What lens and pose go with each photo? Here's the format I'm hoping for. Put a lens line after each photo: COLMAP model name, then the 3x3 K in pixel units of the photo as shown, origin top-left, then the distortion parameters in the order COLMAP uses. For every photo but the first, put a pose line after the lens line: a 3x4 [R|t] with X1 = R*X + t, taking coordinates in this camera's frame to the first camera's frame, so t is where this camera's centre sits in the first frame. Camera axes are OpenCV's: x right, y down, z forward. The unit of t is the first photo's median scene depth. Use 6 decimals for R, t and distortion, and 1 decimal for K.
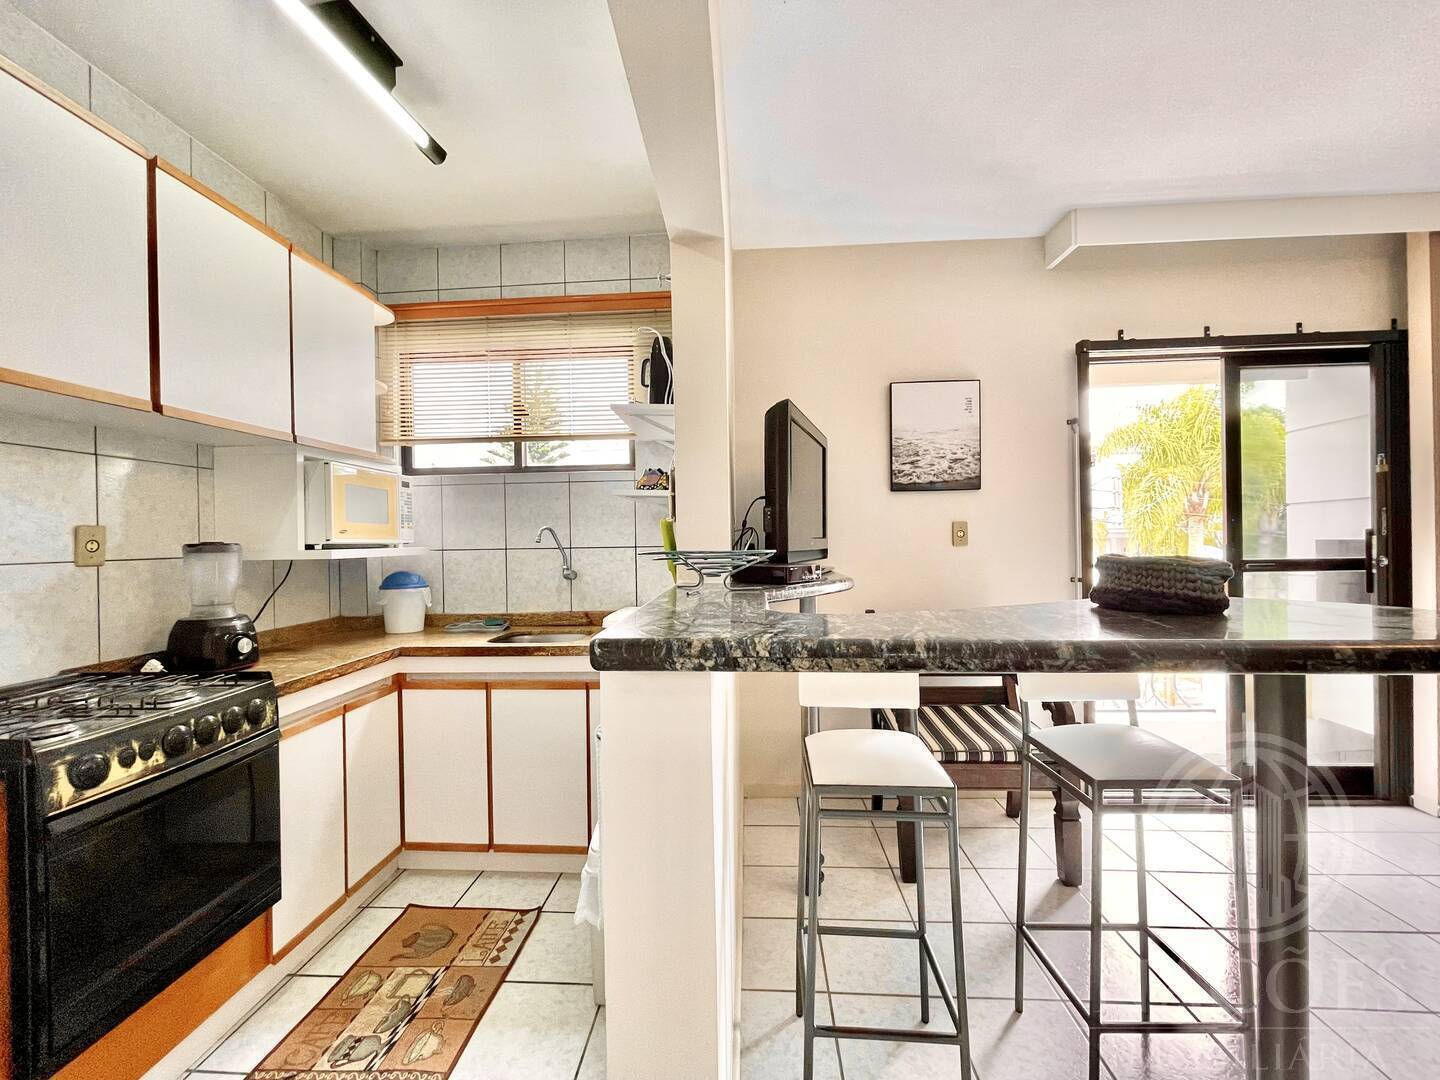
lens RADIAL K [[580.4, 0, 714.3], [0, 580.4, 541.1], [0, 0, 1]] dist [0.000596, 0.000638]
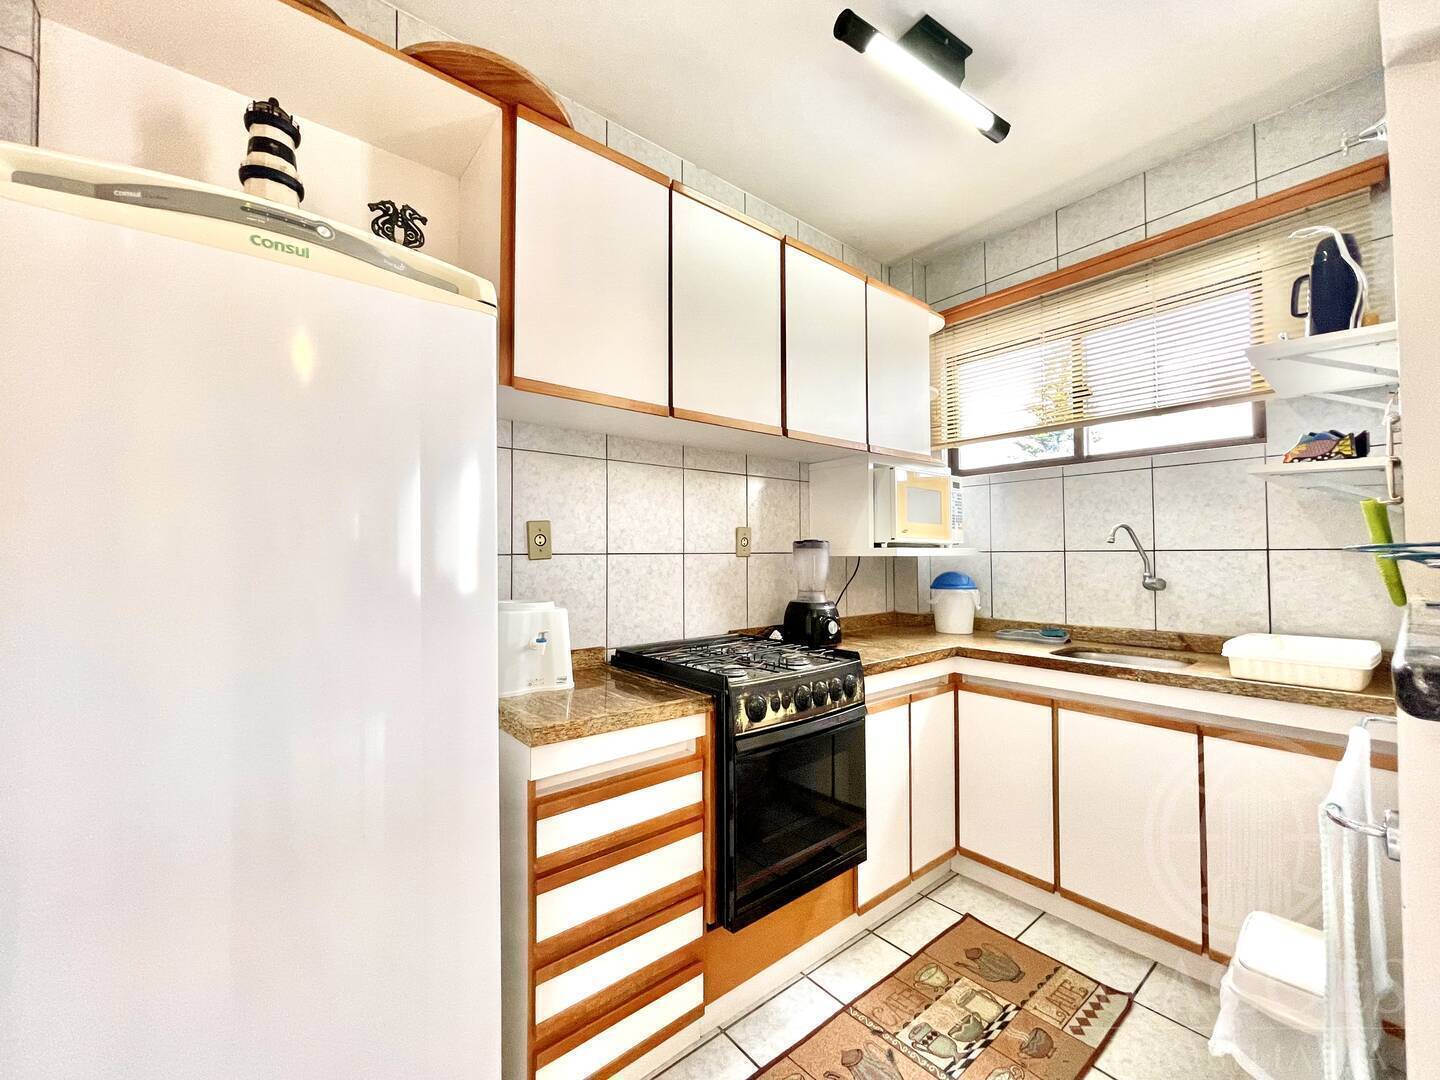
lens RADIAL K [[580.4, 0, 714.3], [0, 580.4, 541.1], [0, 0, 1]] dist [0.000596, 0.000638]
pose [[0.675927, -0.003454, -0.736961, -0.095759], [-0.009270, 0.999870, -0.013189, 0.020601], [0.736911, 0.015746, 0.675807, 0.023615]]
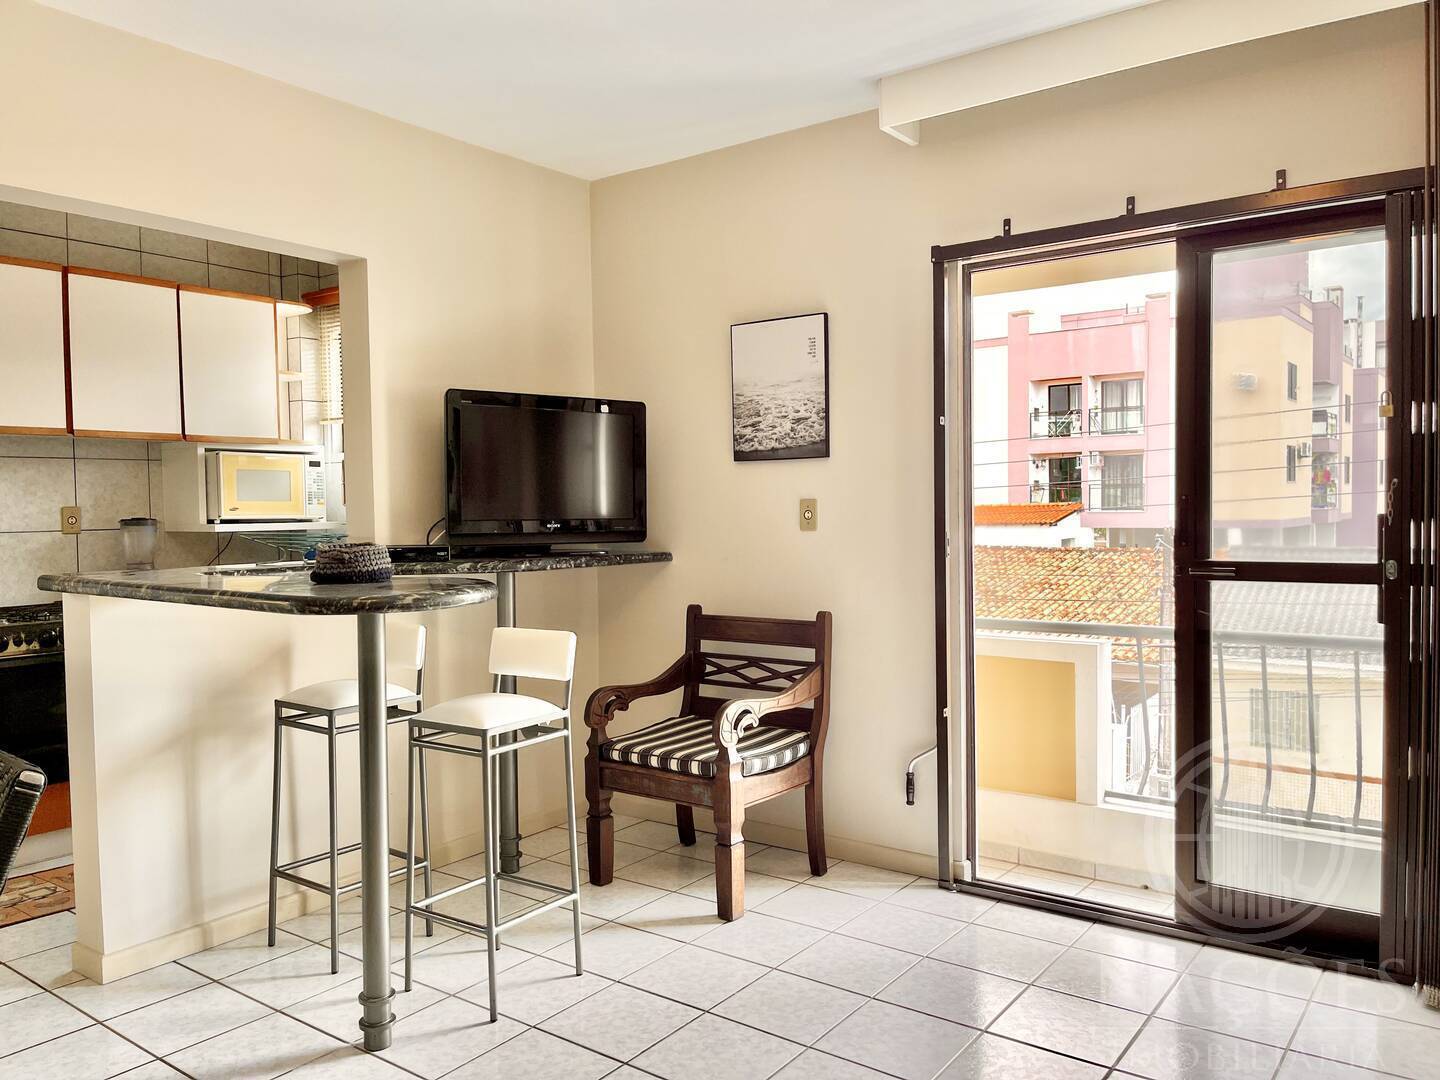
lens RADIAL K [[1085.6, 0, 720.0], [0, 1085.6, 540.0], [0, 0, 1]] dist [0.066552, -0.074810]
pose [[0.840630, 0.024197, -0.541069, 1.529480], [-0.004326, 0.999270, 0.037968, -0.045758], [0.541593, -0.029576, 0.840121, -0.391137]]
